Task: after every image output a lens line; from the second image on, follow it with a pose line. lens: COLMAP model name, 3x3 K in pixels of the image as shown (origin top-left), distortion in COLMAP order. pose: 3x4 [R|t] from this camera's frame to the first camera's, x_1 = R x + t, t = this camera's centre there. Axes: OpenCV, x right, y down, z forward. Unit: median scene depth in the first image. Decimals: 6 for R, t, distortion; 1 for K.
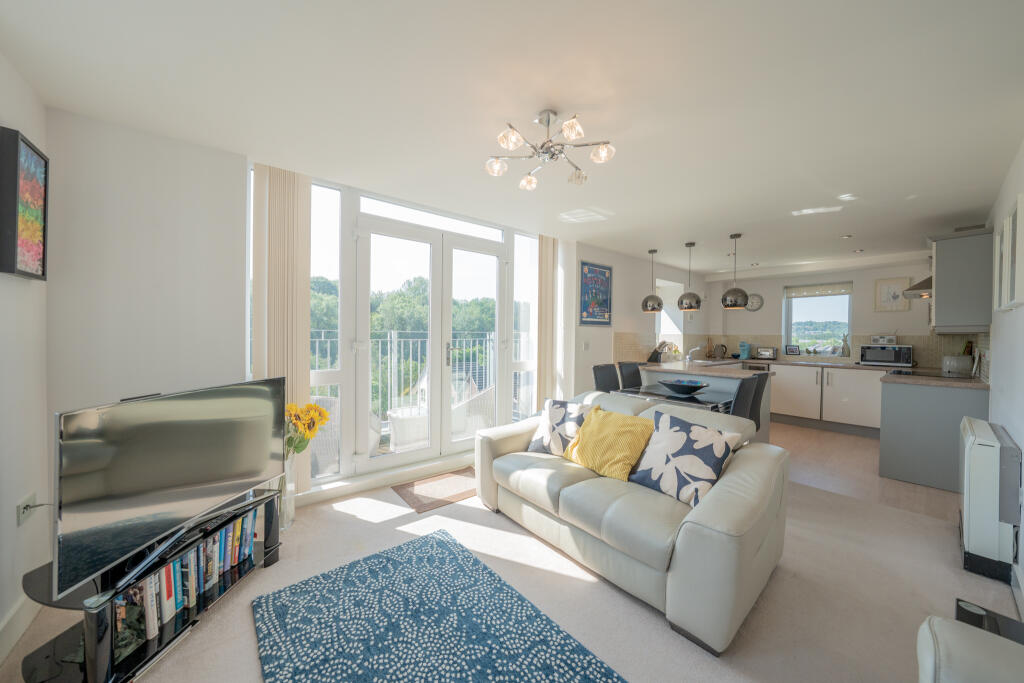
lens RADIAL K [[350.9, 0, 512.0], [0, 350.9, 341.5], [0, 0, 1]] dist [-0.015310, 0.000156]
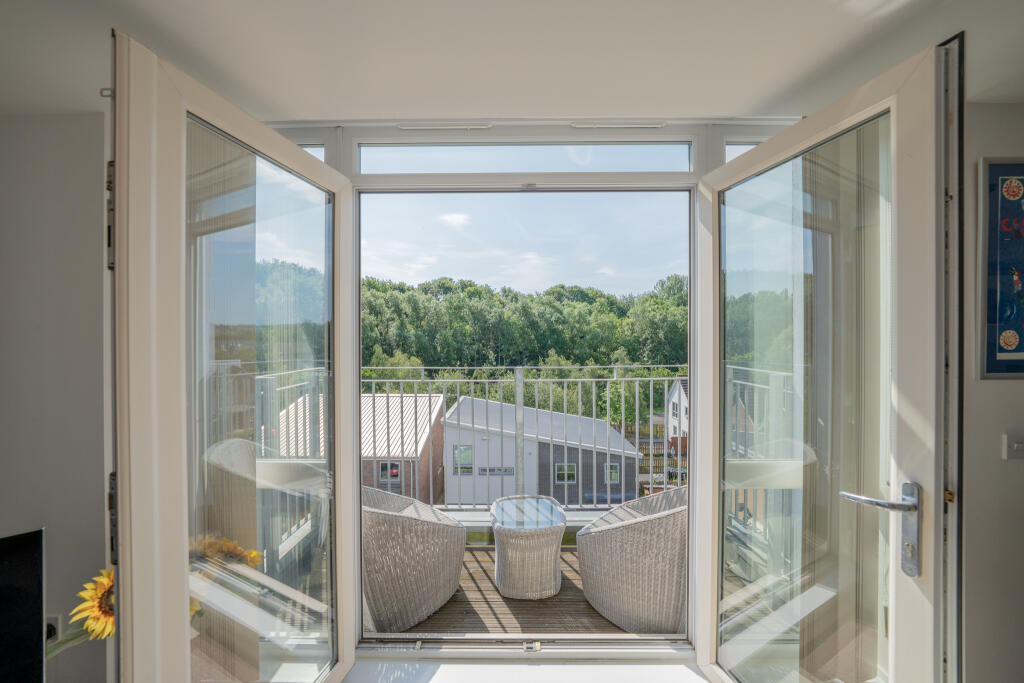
lens RADIAL K [[367.0, 0, 512.0], [0, 367.0, 341.5], [0, 0, 1]] dist [0.000057, 0.000027]
pose [[0.777383, -0.009346, -0.628958, 0.073665], [0.001110, 0.999908, -0.013485, -0.070150], [0.629027, 0.009785, 0.777322, 0.480785]]
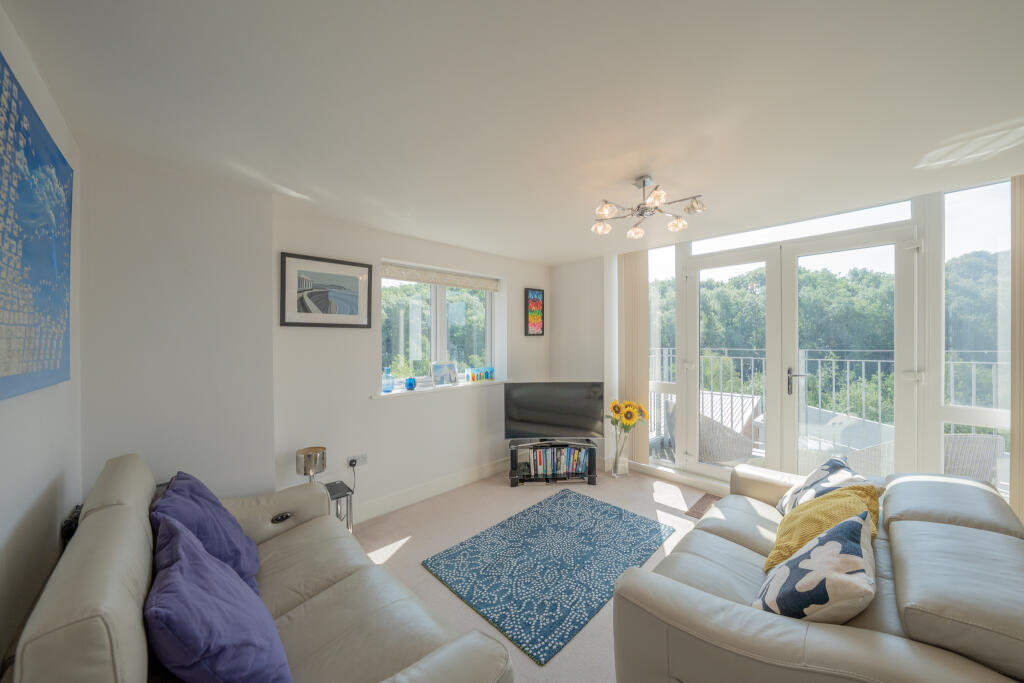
lens RADIAL K [[350.9, 0, 512.0], [0, 350.9, 341.5], [0, 0, 1]] dist [-0.015310, 0.000156]
pose [[0.082830, -0.006777, -0.996541, 0.506092], [-0.007303, 0.999946, -0.007407, -0.041077], [0.996537, 0.007892, 0.082776, 0.196173]]
